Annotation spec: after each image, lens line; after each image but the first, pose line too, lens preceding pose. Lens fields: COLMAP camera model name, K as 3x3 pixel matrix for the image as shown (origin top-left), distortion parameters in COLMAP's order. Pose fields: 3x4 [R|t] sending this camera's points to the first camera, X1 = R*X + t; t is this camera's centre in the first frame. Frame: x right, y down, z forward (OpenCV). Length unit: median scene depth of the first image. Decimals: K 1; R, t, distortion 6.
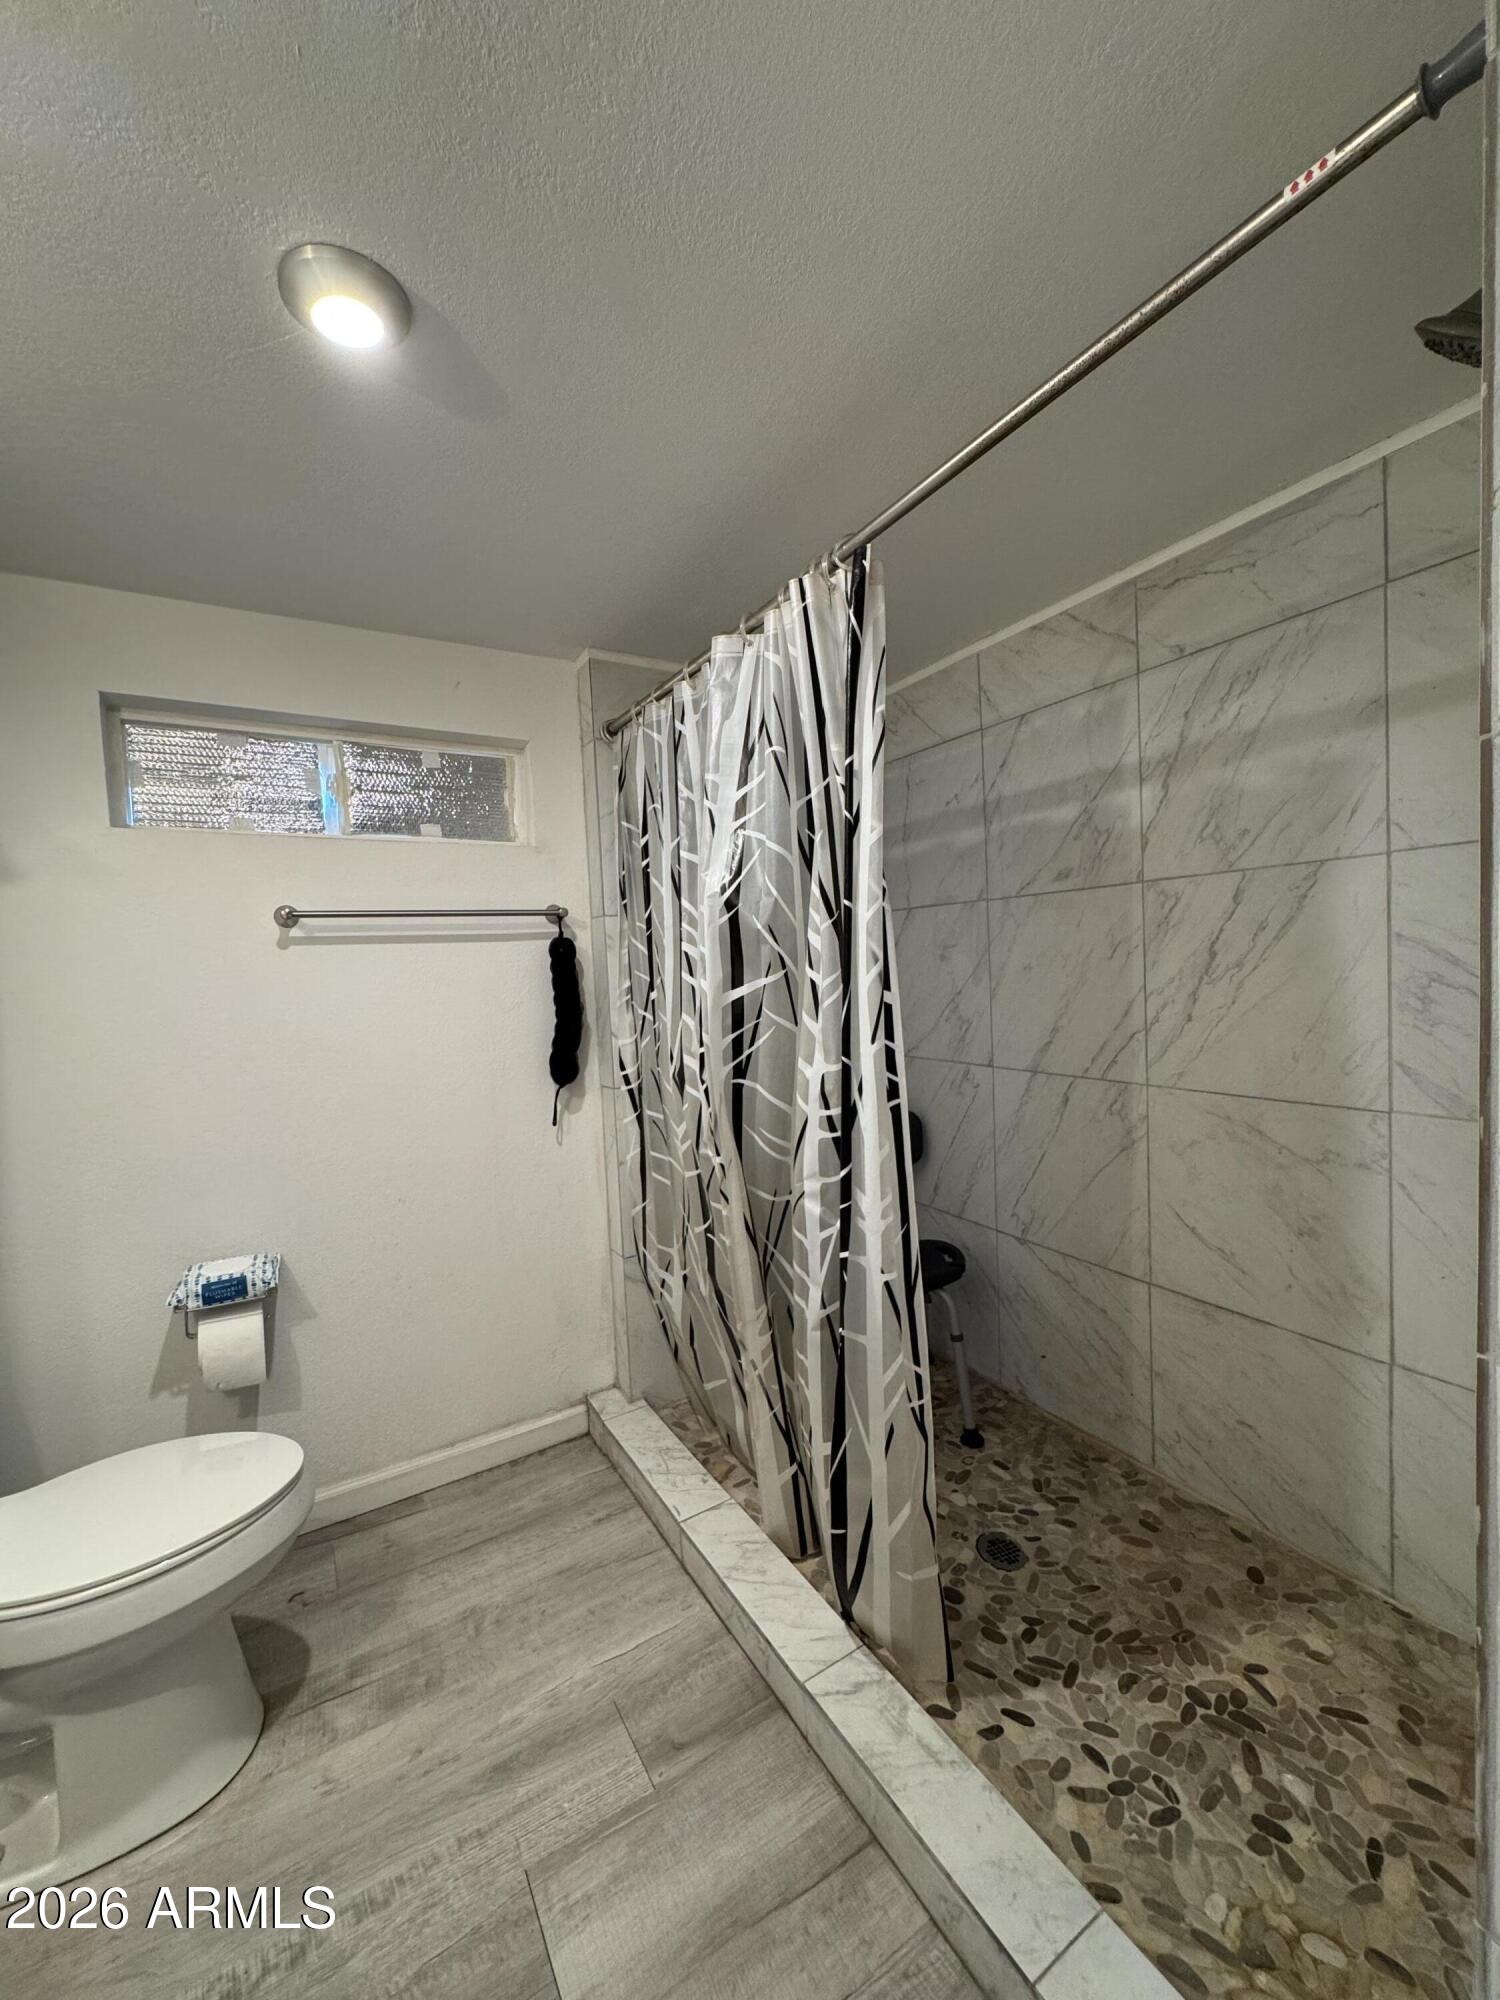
lens RADIAL K [[798.1, 0, 753.4], [0, 798.1, 998.9], [0, 0, 1]] dist [0.000771, 0.000228]
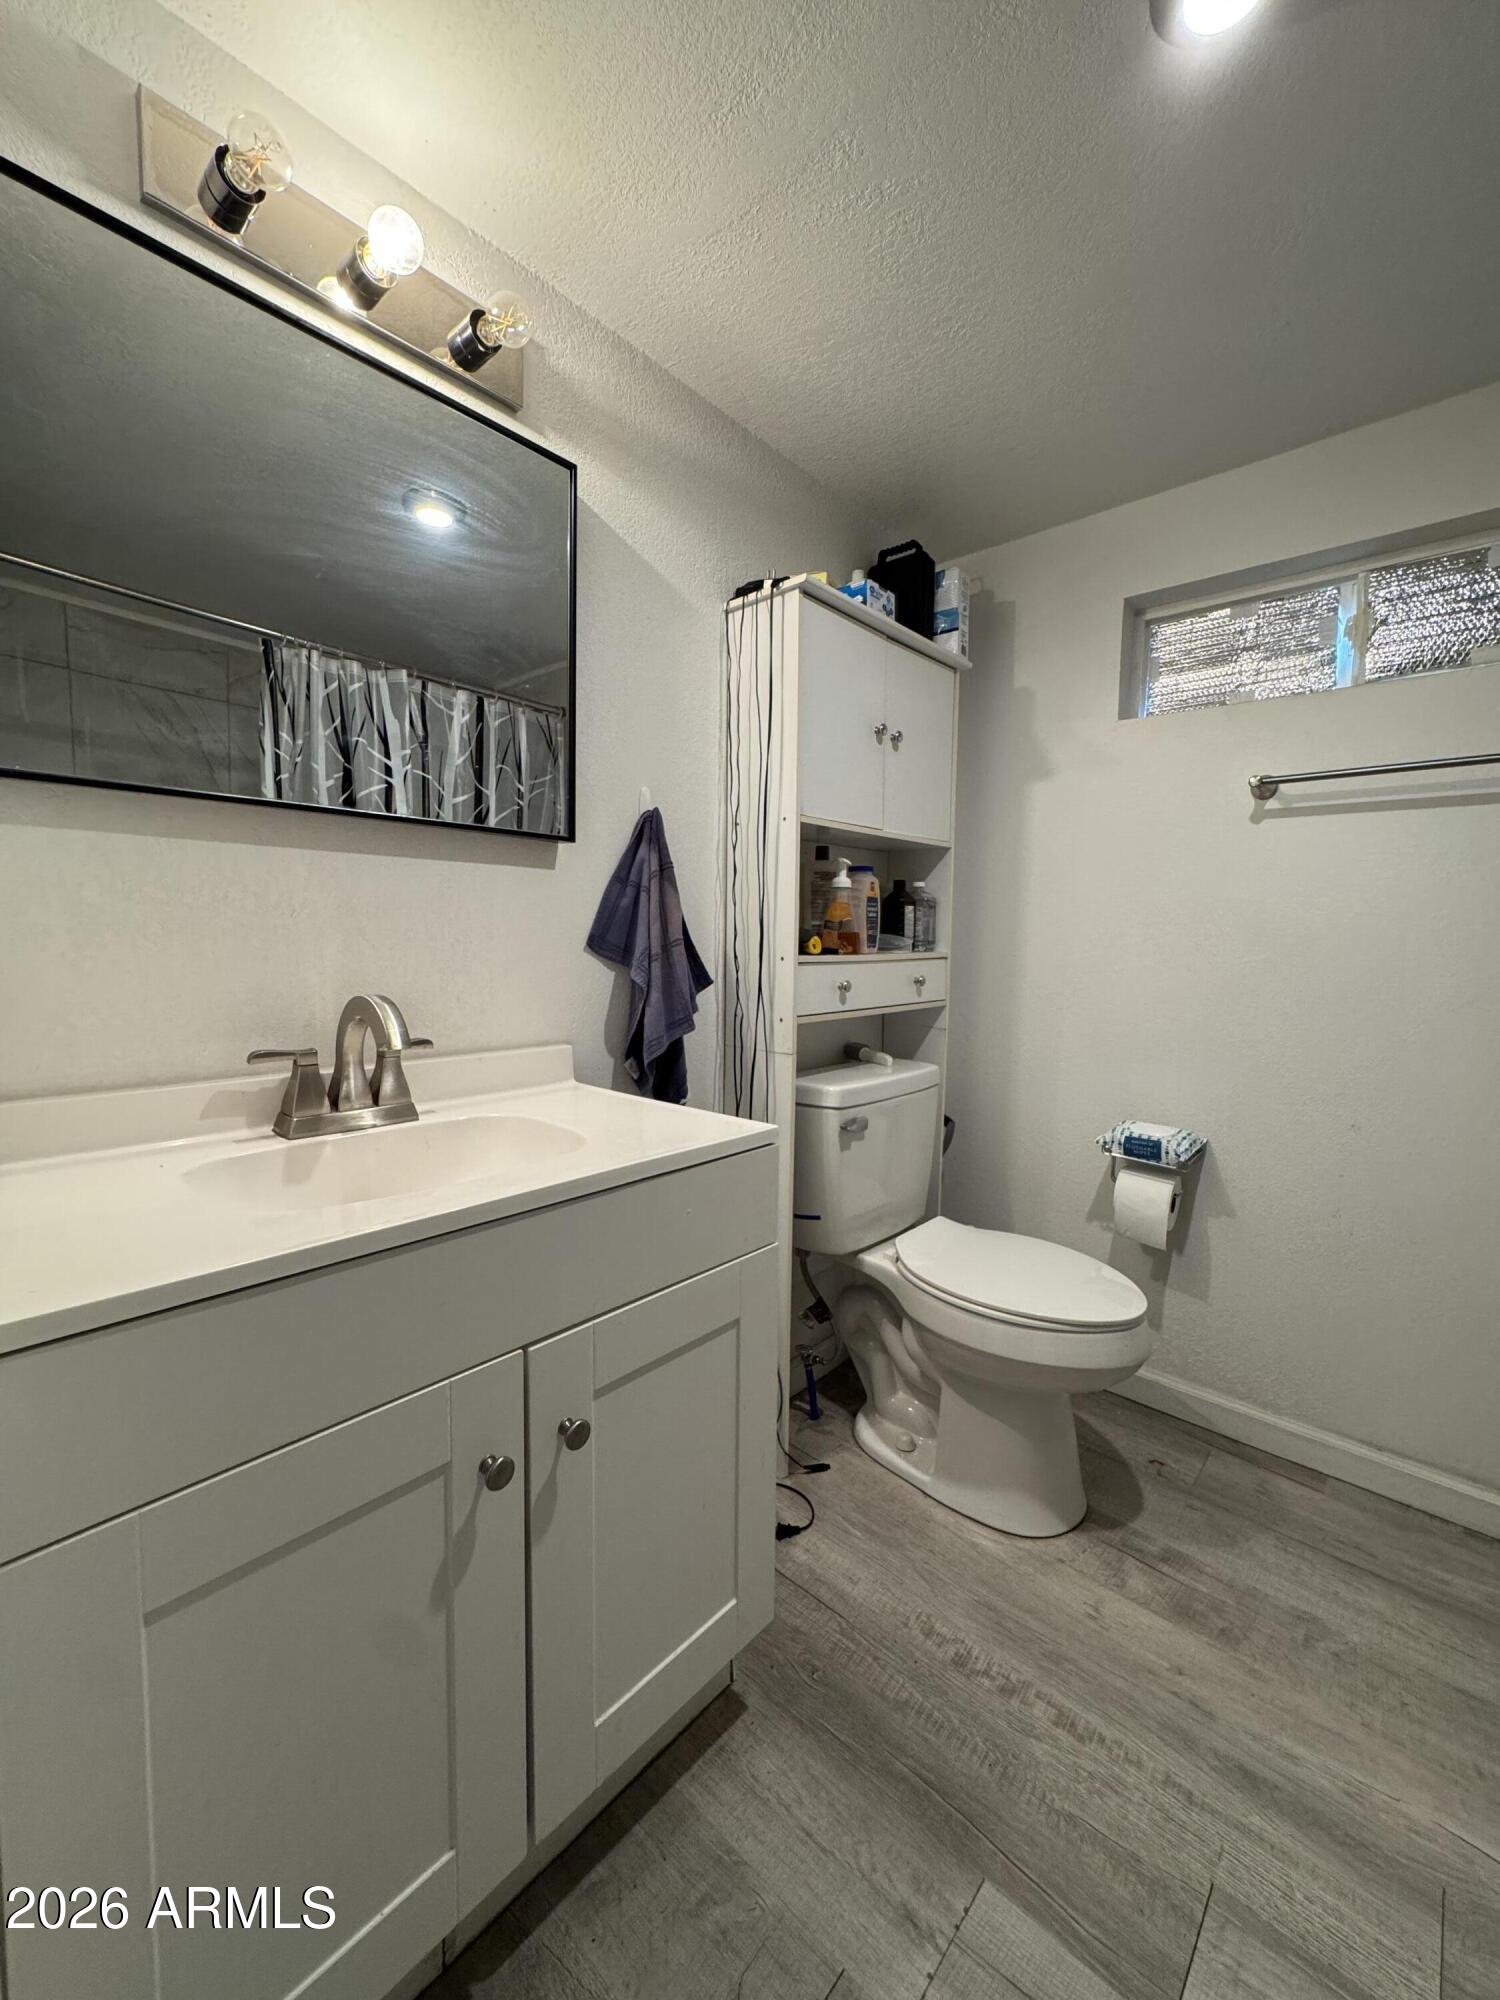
lens RADIAL K [[798.1, 0, 753.4], [0, 798.1, 998.9], [0, 0, 1]] dist [0.000771, 0.000228]
pose [[0.293409, 0.123584, -0.947965, 0.163984], [-0.077055, 0.991440, 0.105402, 0.096357], [0.952877, 0.042119, 0.300420, 0.181490]]
